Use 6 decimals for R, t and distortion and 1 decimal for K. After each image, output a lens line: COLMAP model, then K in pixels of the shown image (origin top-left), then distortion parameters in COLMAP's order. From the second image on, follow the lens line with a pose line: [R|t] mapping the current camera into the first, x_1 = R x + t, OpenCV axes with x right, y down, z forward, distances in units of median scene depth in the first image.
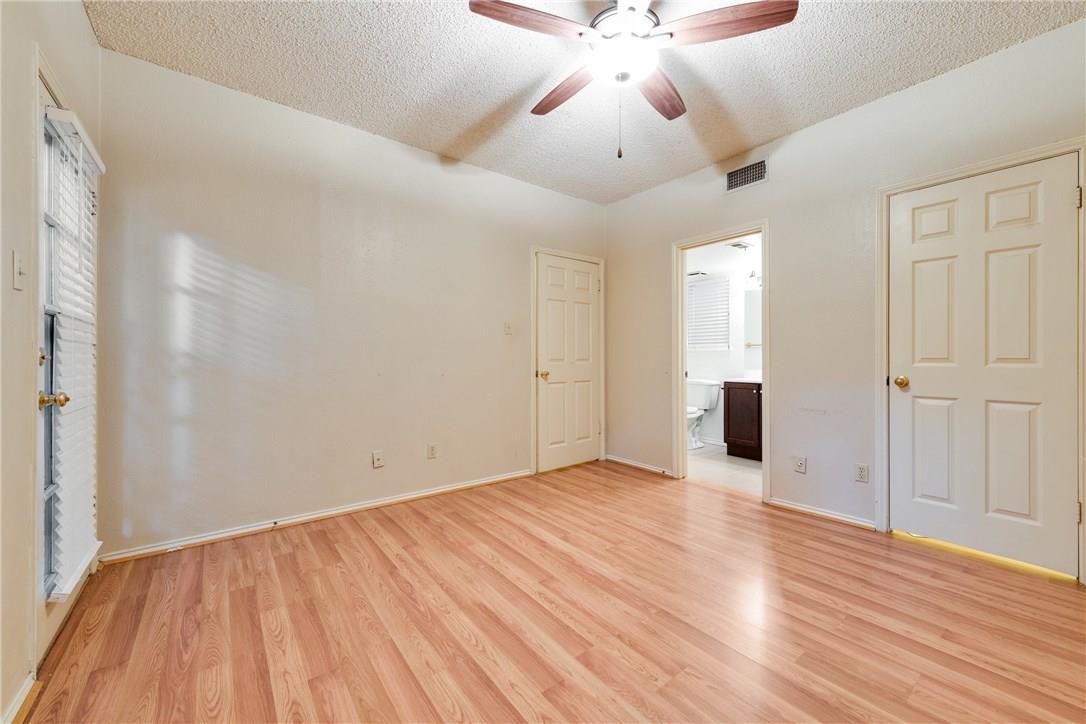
lens RADIAL K [[426.4, 0, 539.7], [0, 426.4, 357.6], [0, 0, 1]] dist [0.009637, -0.002325]
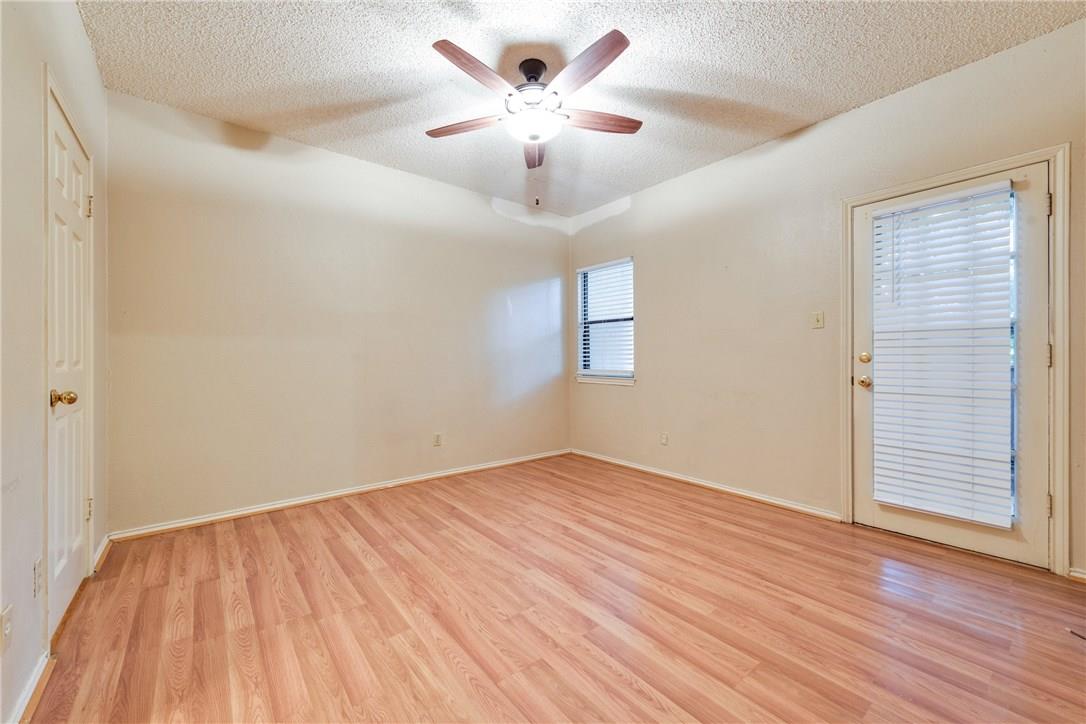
lens RADIAL K [[426.4, 0, 542.6], [0, 426.4, 360.5], [0, 0, 1]] dist [0.009637, -0.002325]
pose [[-0.999647, 0.003018, -0.026402, 0.178745], [0.002886, 0.999983, 0.005047, -0.000488], [0.026416, 0.004969, -0.999639, 1.977475]]
